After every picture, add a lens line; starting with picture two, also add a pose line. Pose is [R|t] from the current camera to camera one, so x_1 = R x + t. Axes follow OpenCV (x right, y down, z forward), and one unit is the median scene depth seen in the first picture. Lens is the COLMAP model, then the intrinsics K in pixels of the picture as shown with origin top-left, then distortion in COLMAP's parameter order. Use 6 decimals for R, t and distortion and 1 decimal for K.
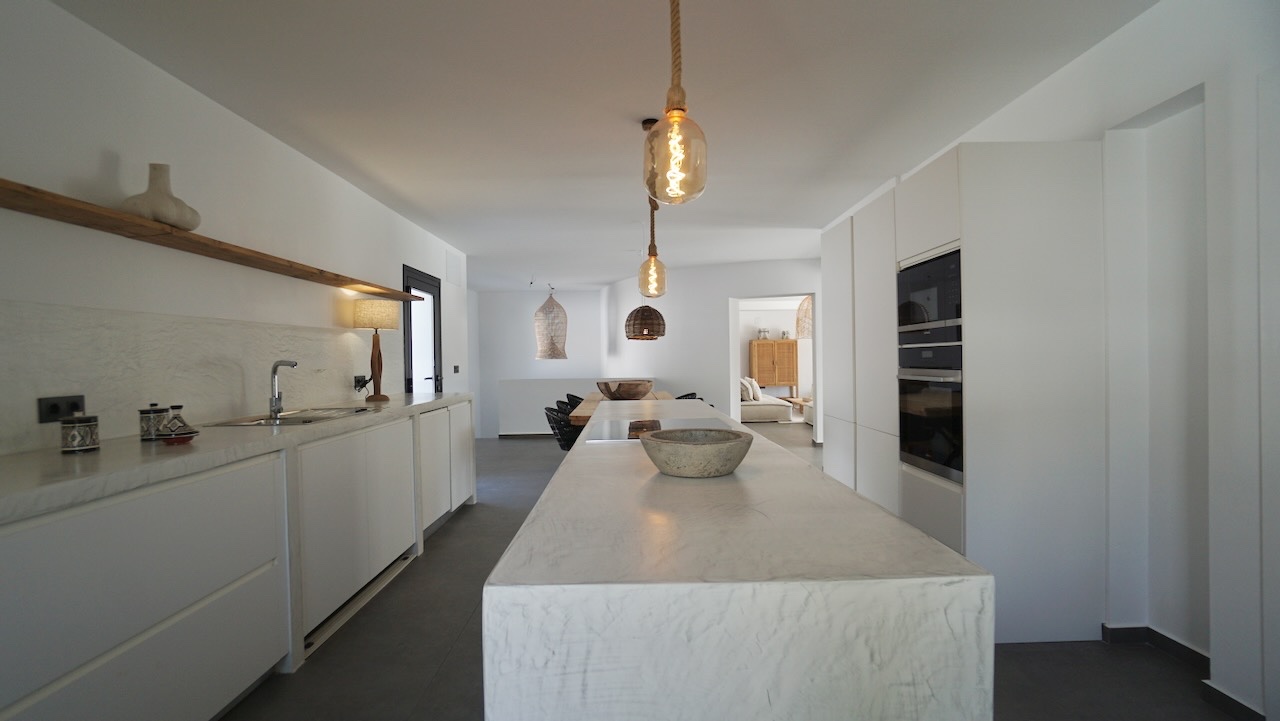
lens RADIAL K [[584.7, 0, 629.4], [0, 584.7, 362.6], [0, 0, 1]] dist [-0.055744, 0.016154]
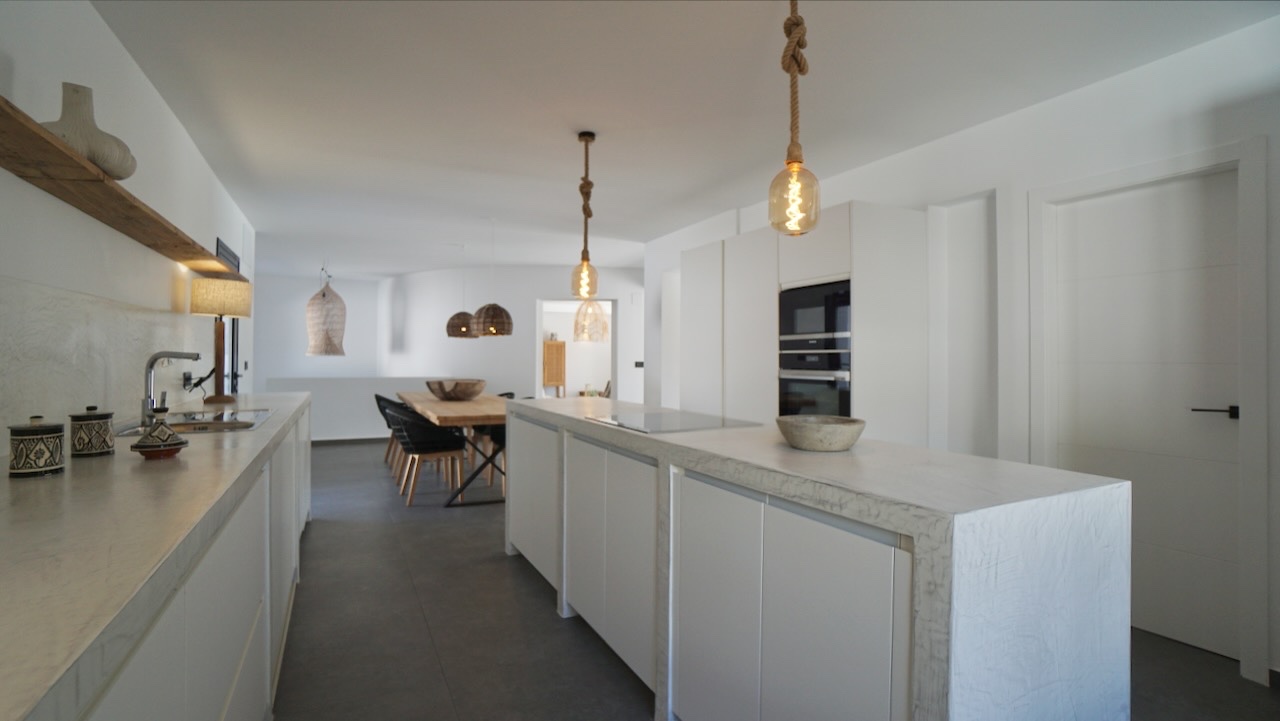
lens RADIAL K [[592.3, 0, 624.2], [0, 592.3, 350.4], [0, 0, 1]] dist [-0.032288, 0.000215]
pose [[0.898543, 0.023856, 0.438236, -0.390591], [-0.014463, 0.999589, -0.024761, 0.005075], [-0.438647, 0.015911, 0.898519, 0.008373]]
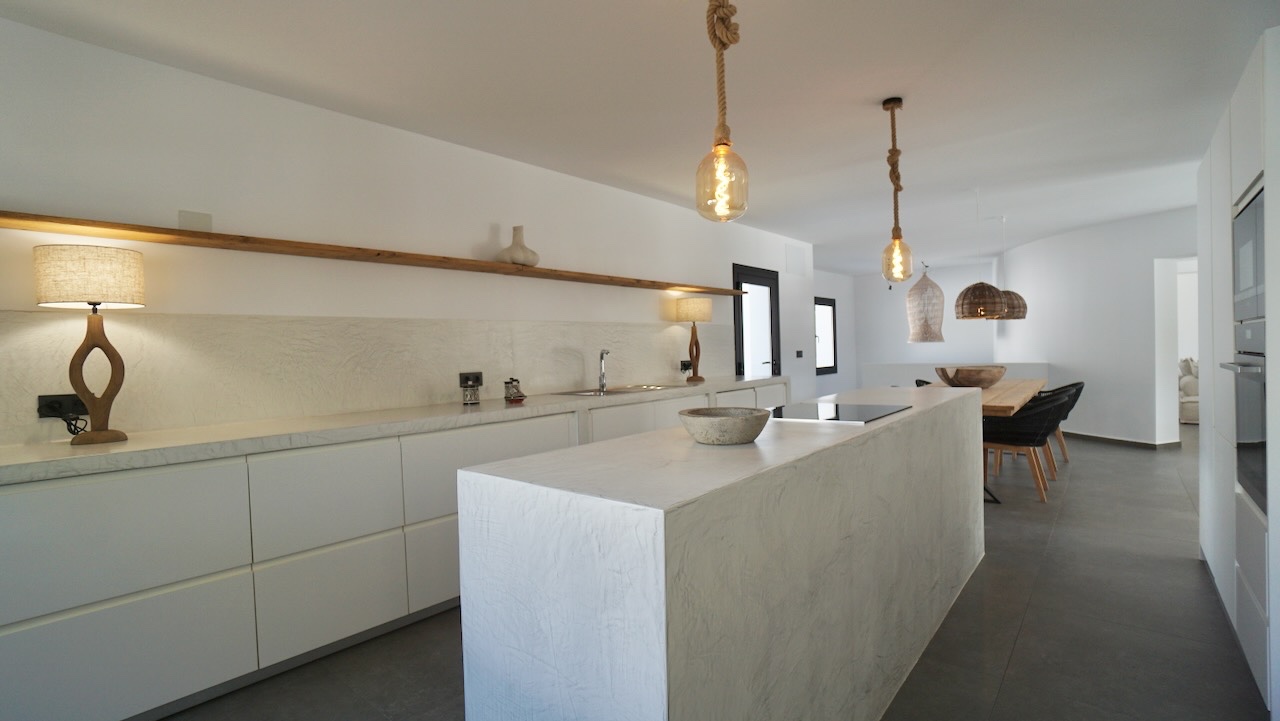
lens RADIAL K [[584.7, 0, 629.4], [0, 584.7, 362.6], [0, 0, 1]] dist [-0.055744, 0.016154]
pose [[0.759765, 0.006490, -0.650165, 0.353609], [0.012136, 0.999634, 0.024159, -0.005216], [0.650084, -0.026245, 0.759409, -0.029575]]
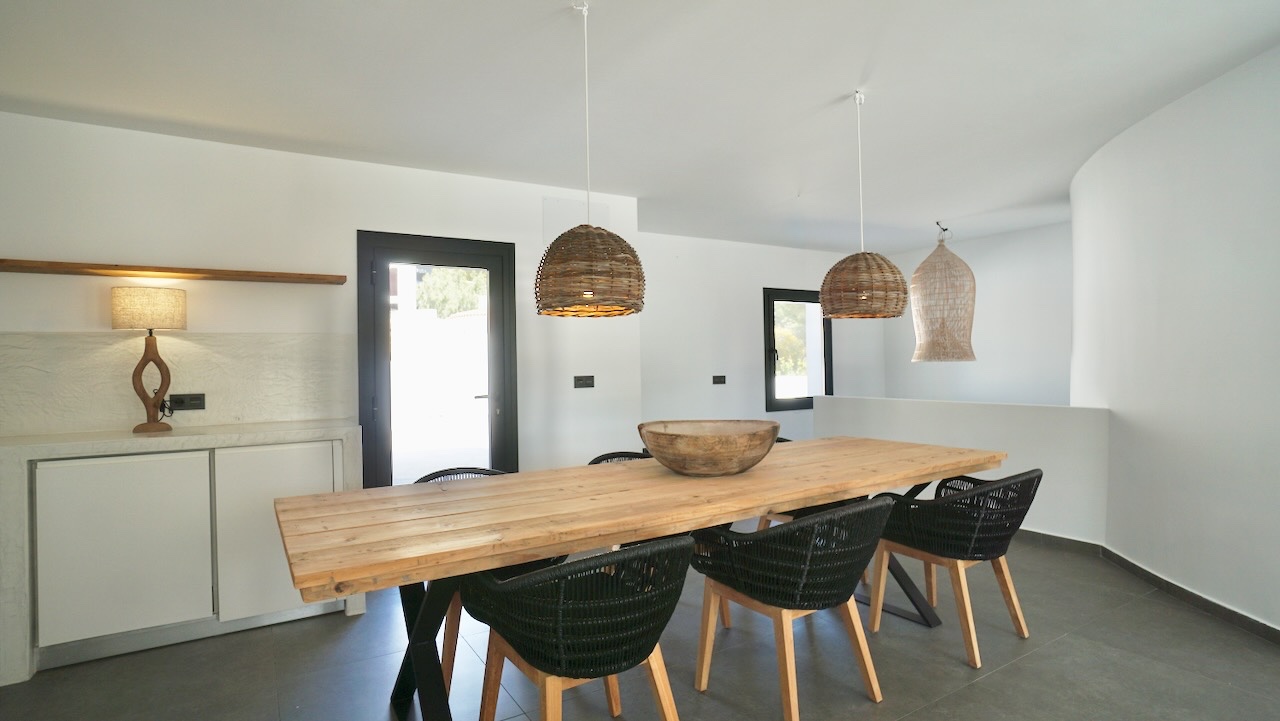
lens RADIAL K [[621.9, 0, 640.0], [0, 621.9, 360.5], [0, 0, 1]] dist [-0.021305, 0.000100]
pose [[0.535485, -0.007406, -0.844512, 0.660169], [0.009354, 0.999952, -0.002838, -0.024585], [0.844493, -0.006380, 0.535529, 1.529101]]
